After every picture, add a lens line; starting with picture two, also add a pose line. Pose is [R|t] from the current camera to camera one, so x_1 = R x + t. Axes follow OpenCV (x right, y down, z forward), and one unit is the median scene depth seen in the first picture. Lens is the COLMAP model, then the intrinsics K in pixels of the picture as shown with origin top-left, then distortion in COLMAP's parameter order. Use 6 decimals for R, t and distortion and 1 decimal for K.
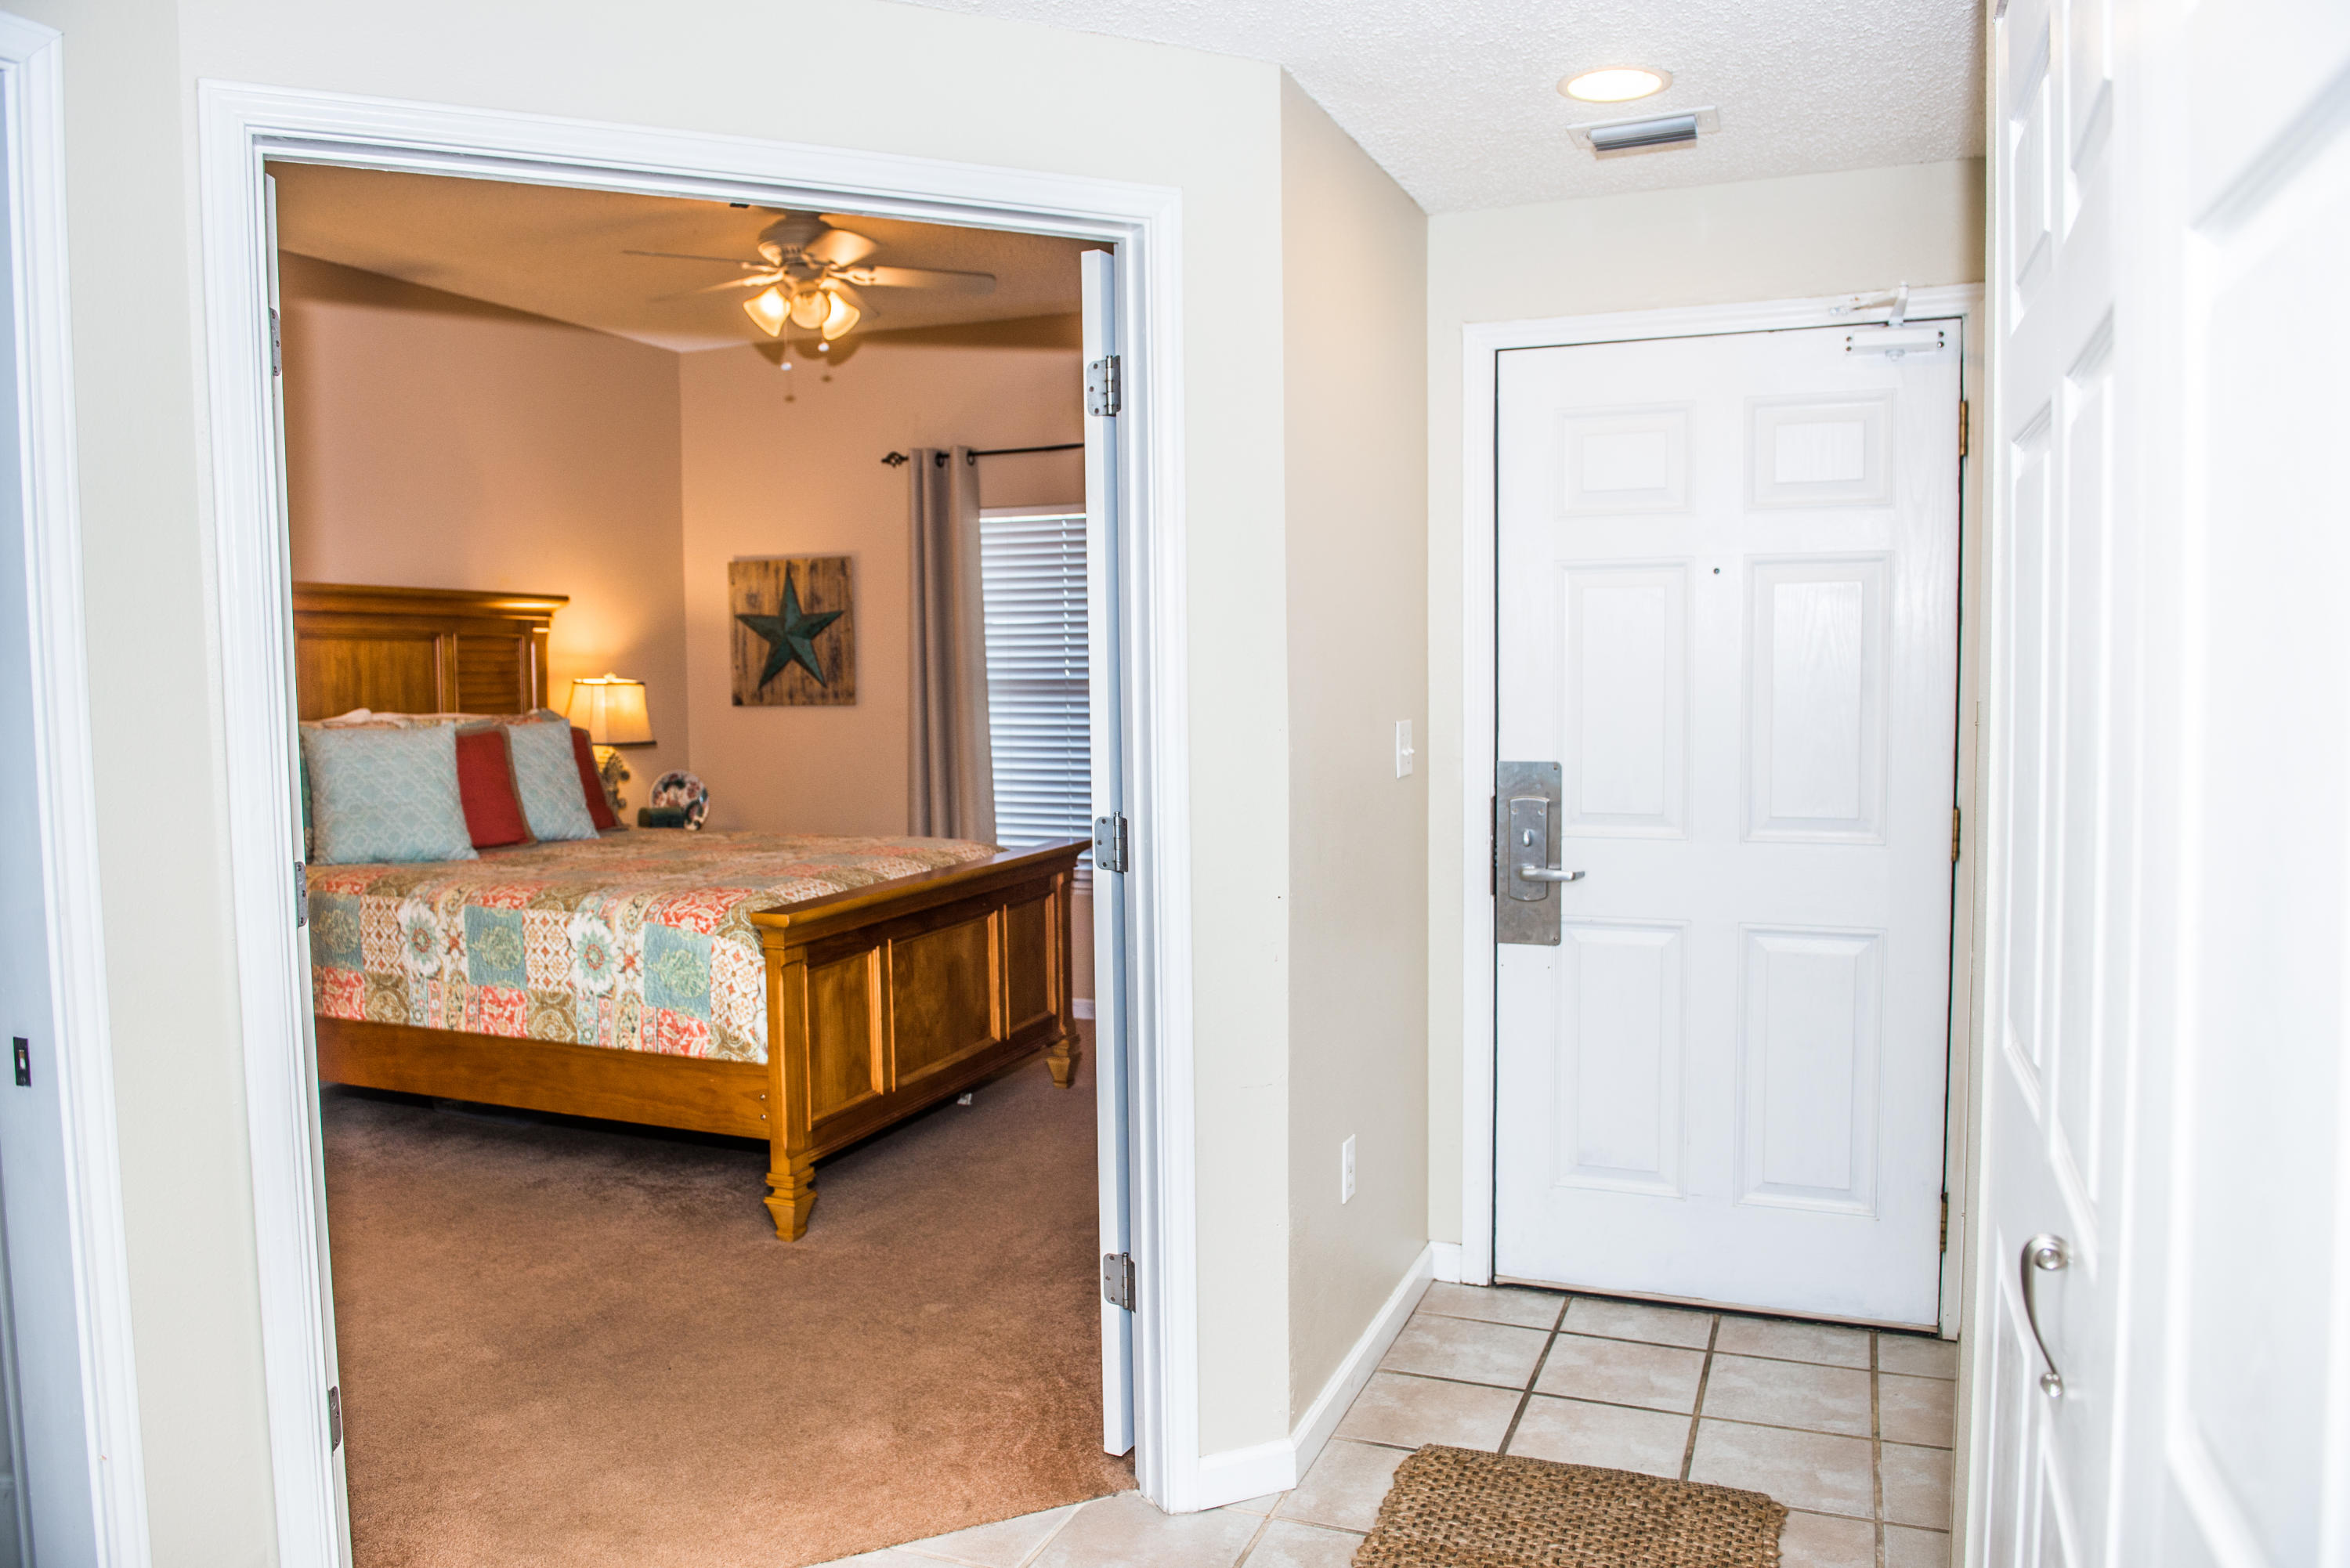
lens RADIAL K [[1646.4, 0, 1175.0], [0, 1646.4, 784.0], [0, 0, 1]] dist [-0.049569, -0.004416]
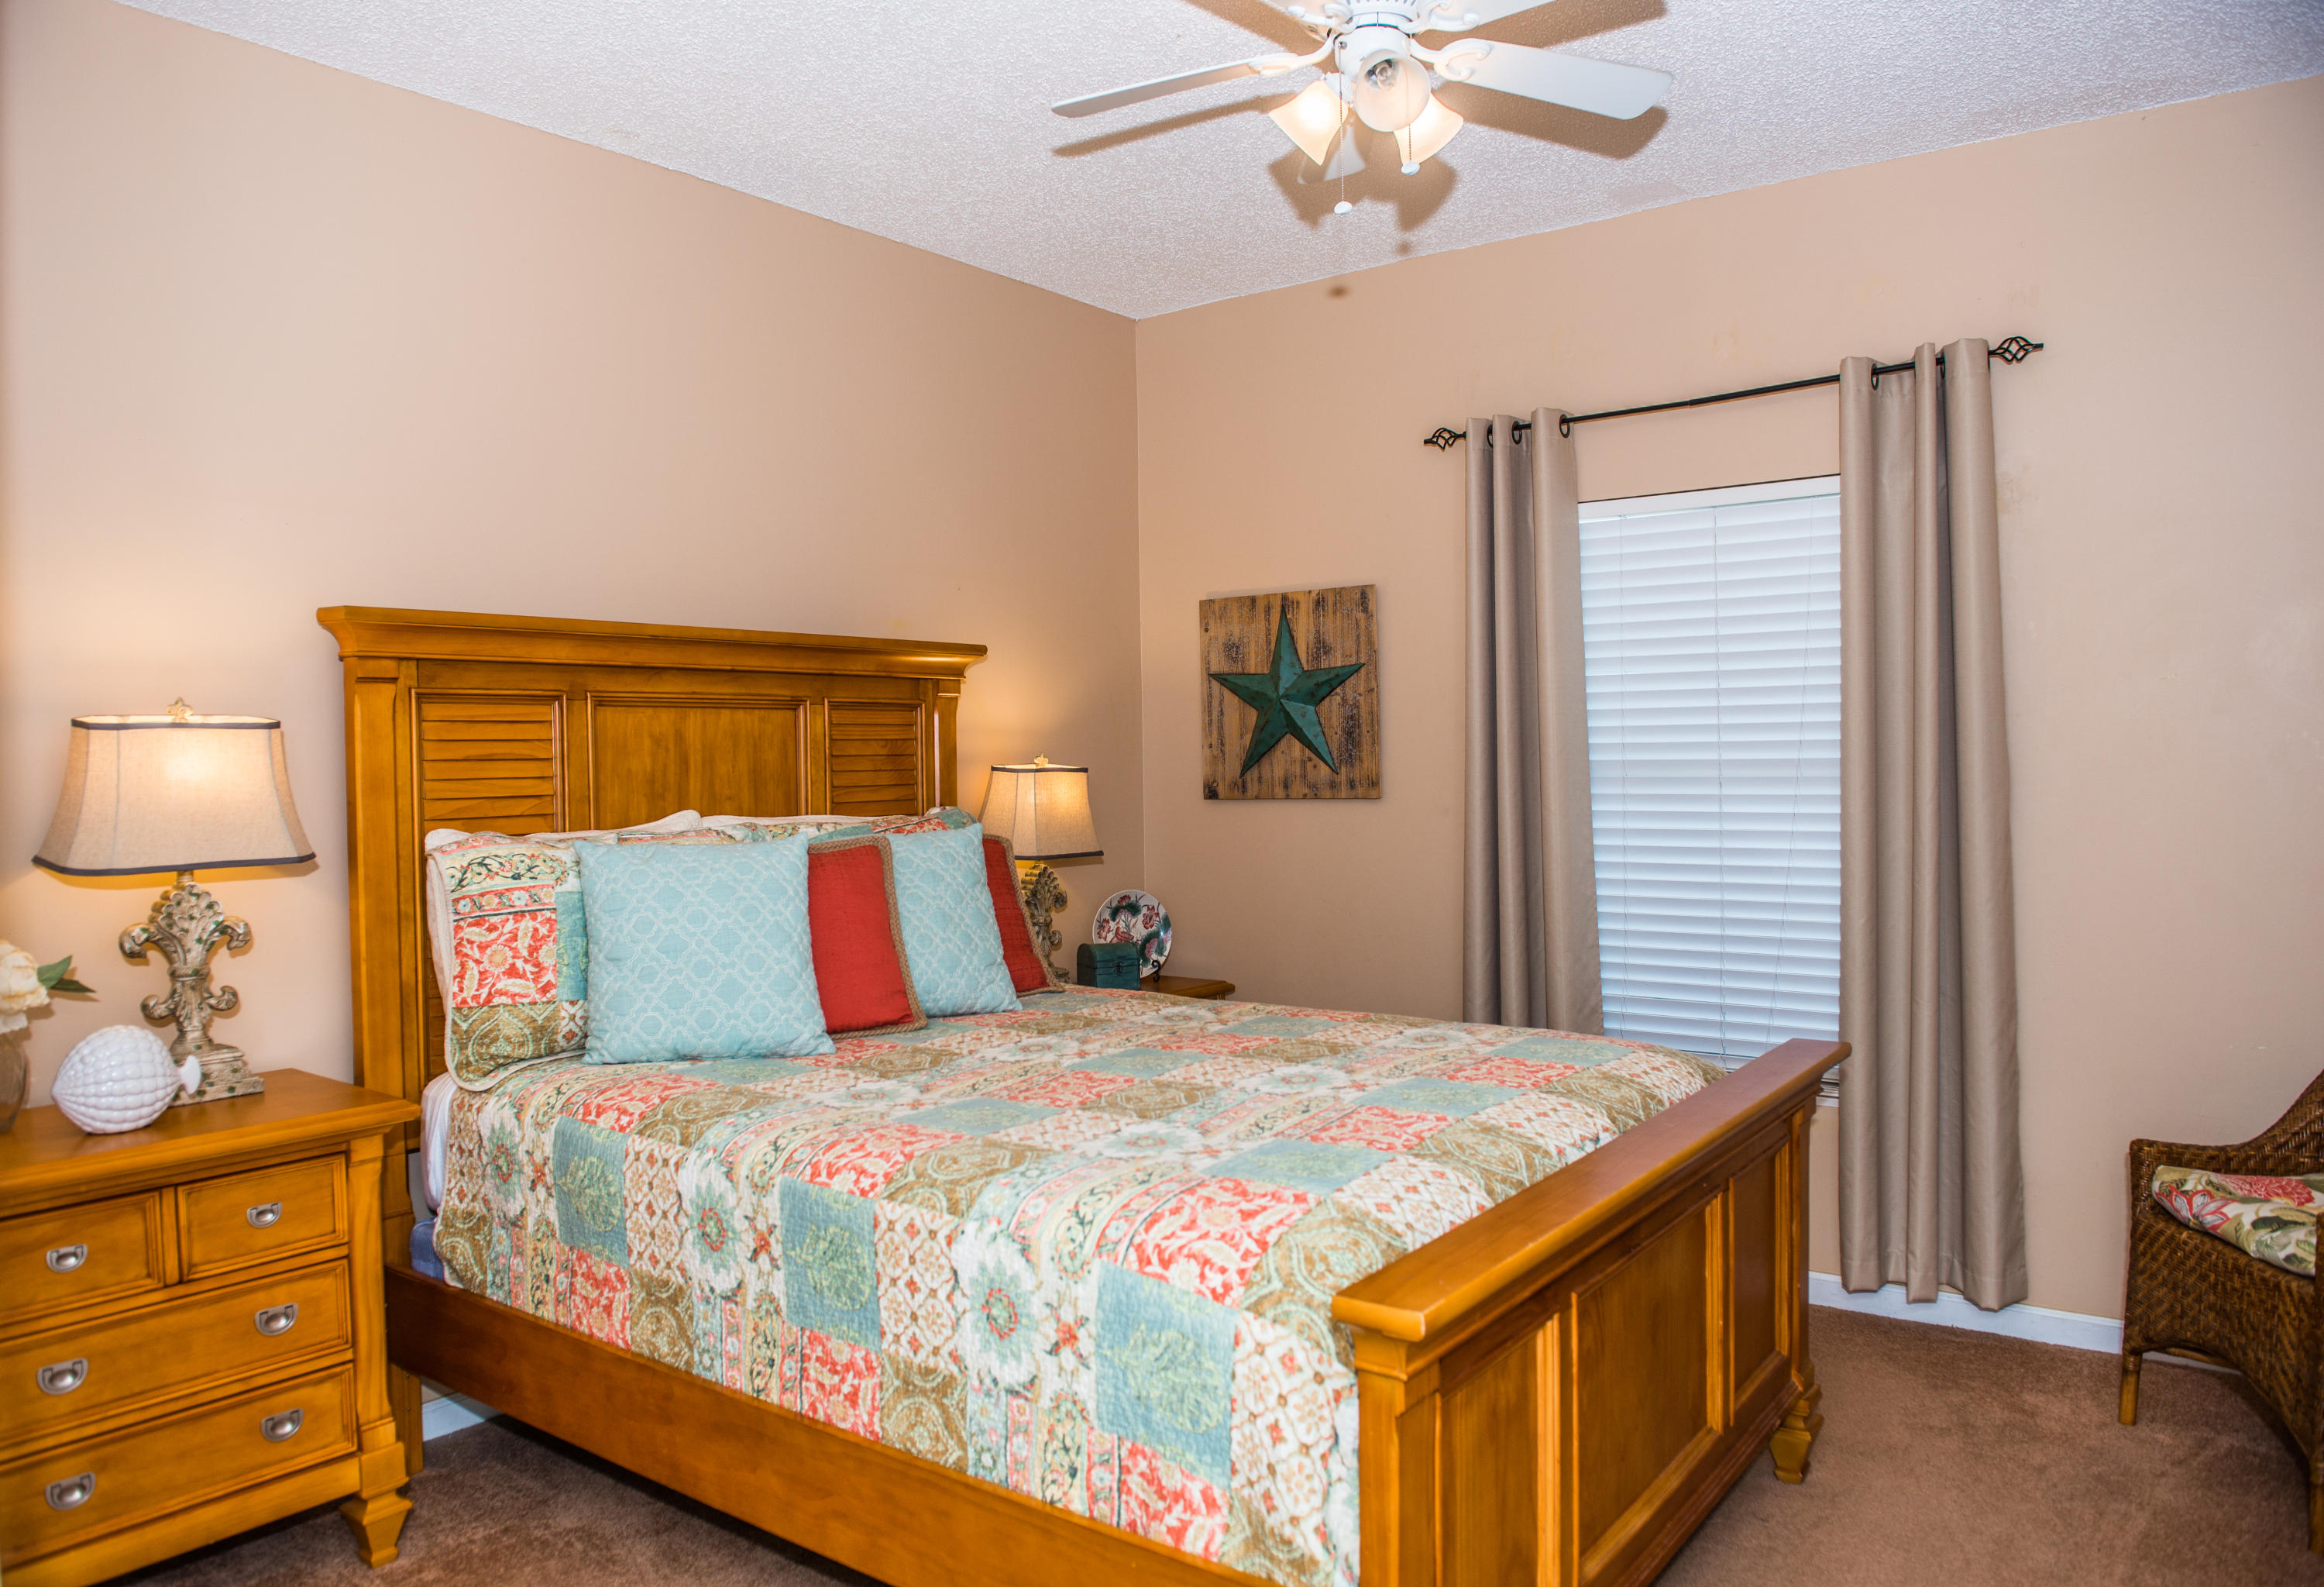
lens RADIAL K [[1626.2, 0, 1162.0], [0, 1626.2, 793.5], [0, 0, 1]] dist [-0.055881, -0.002013]
pose [[0.966433, -0.000852, -0.256919, -0.146642], [-0.009738, 0.999154, -0.039947, -0.030276], [0.256736, 0.041108, 0.965607, 0.430897]]
